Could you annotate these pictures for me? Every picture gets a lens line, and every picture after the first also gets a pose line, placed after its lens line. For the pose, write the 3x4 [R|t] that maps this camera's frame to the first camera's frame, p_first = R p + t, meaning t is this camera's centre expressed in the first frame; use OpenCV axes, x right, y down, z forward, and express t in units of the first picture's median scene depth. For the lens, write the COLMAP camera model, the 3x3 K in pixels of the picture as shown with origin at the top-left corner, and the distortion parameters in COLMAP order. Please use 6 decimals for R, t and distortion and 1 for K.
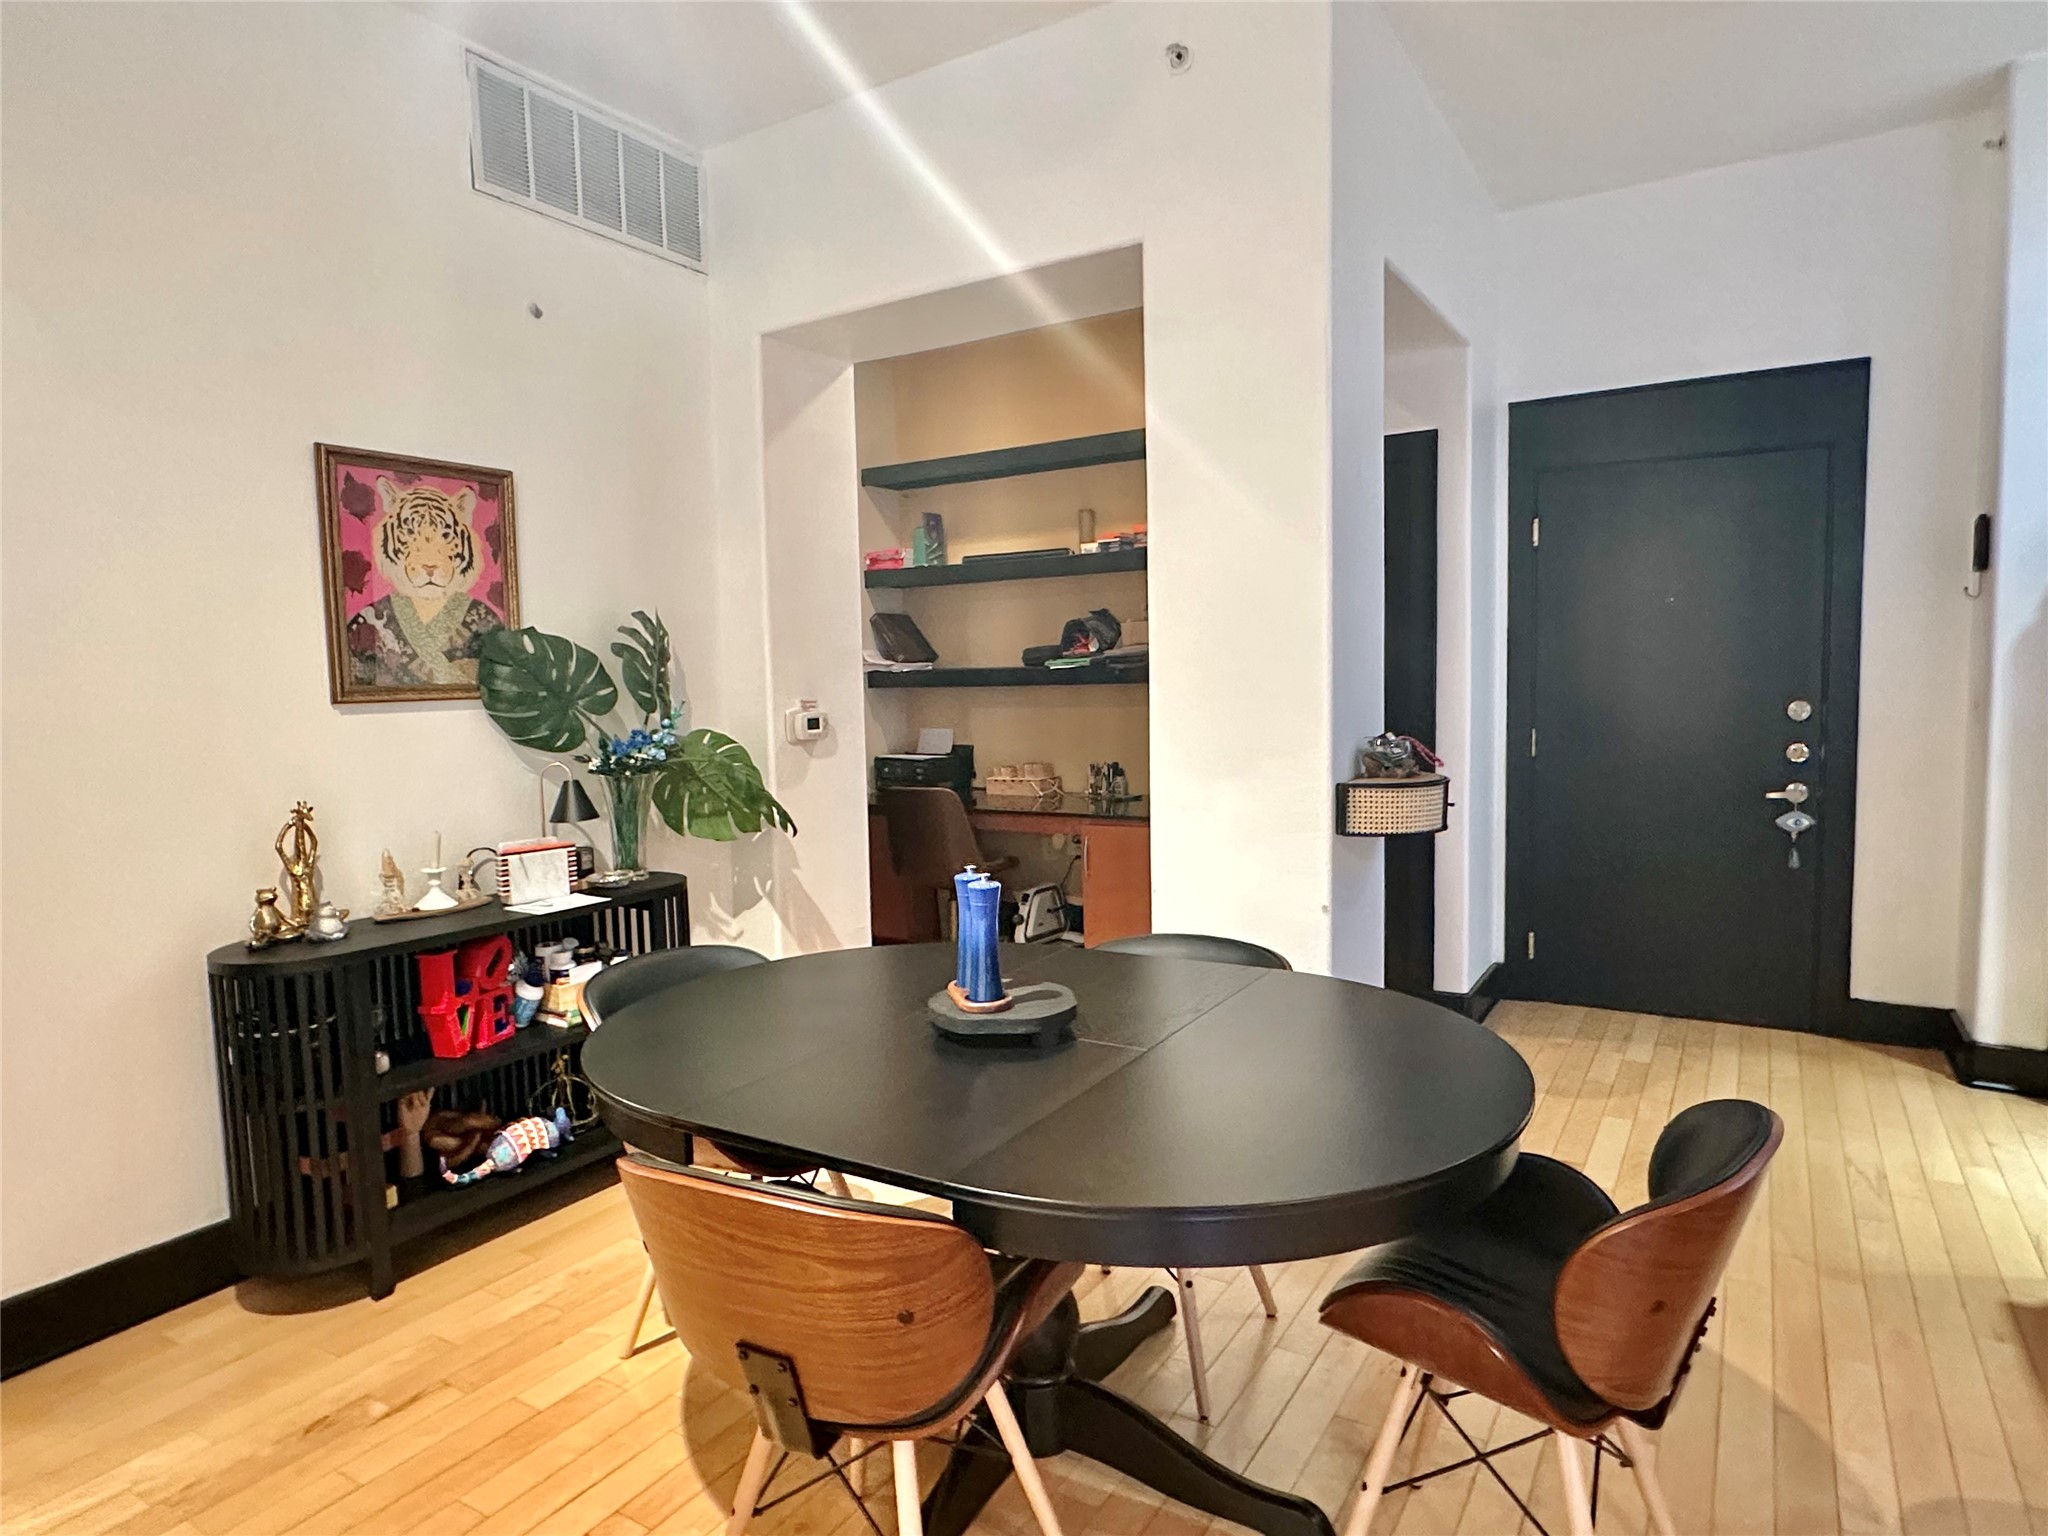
lens RADIAL K [[1189.3, 0, 1031.3], [0, 1189.3, 777.8], [0, 0, 1]] dist [-0.000503, -0.001402]
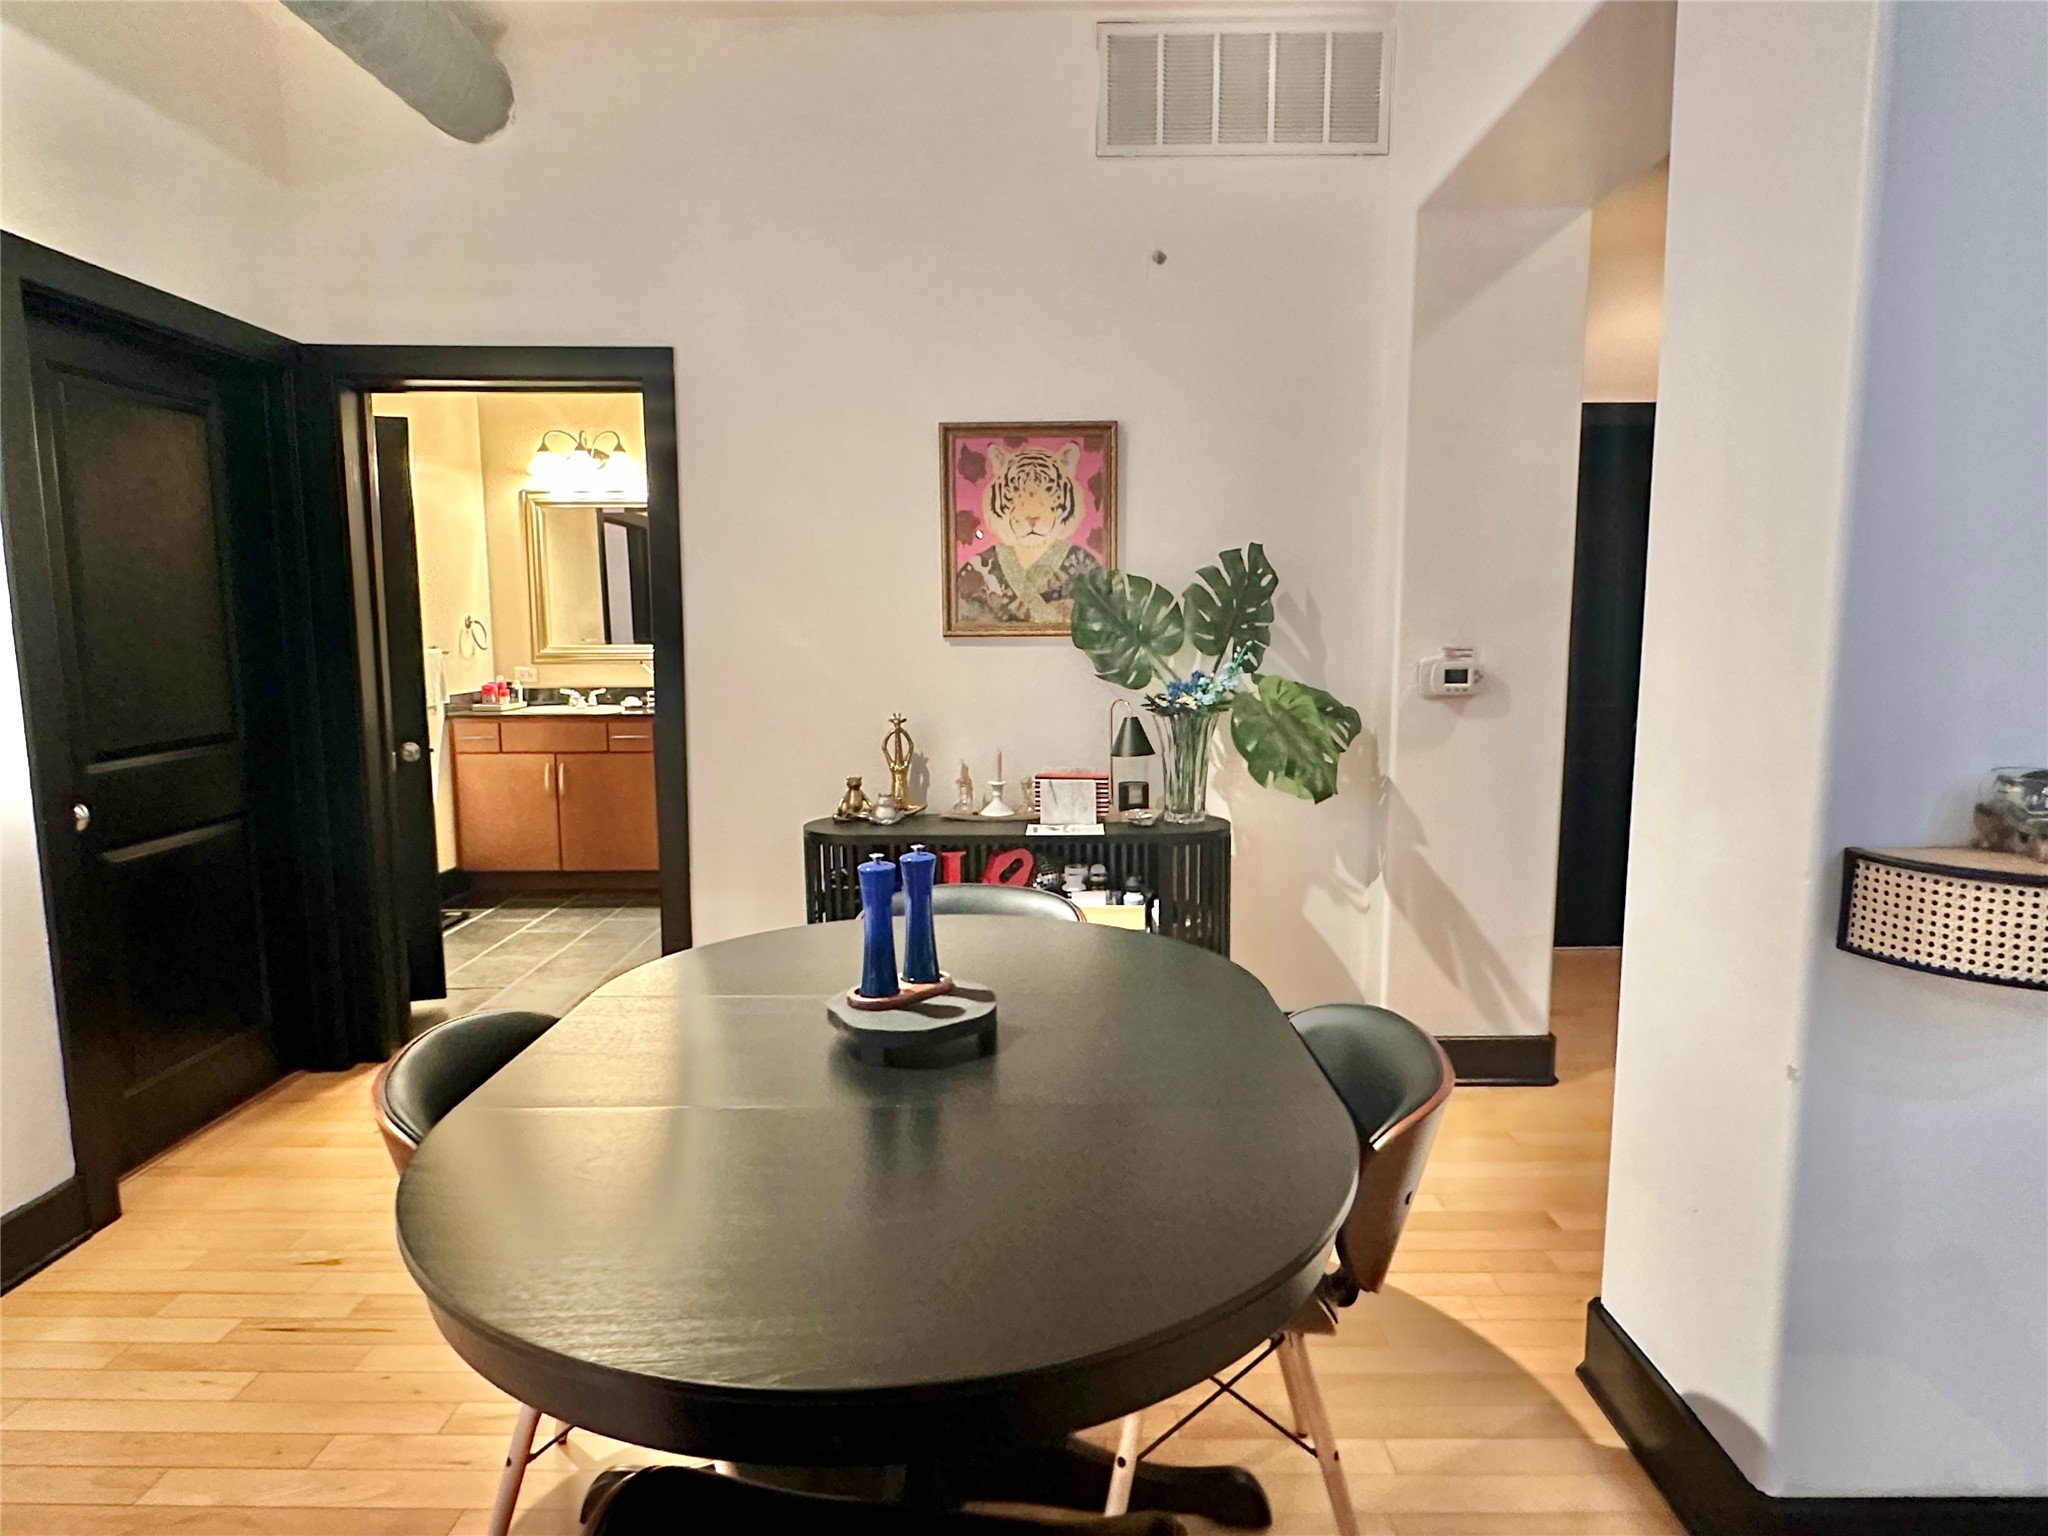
lens RADIAL K [[1189.3, 0, 1019.4], [0, 1189.3, 779.2], [0, 0, 1]] dist [-0.000503, -0.001402]
pose [[0.510590, 0.129959, -0.849946, 0.474487], [-0.078862, 0.991423, 0.104217, -0.046578], [0.856200, 0.013816, 0.516460, 0.395306]]
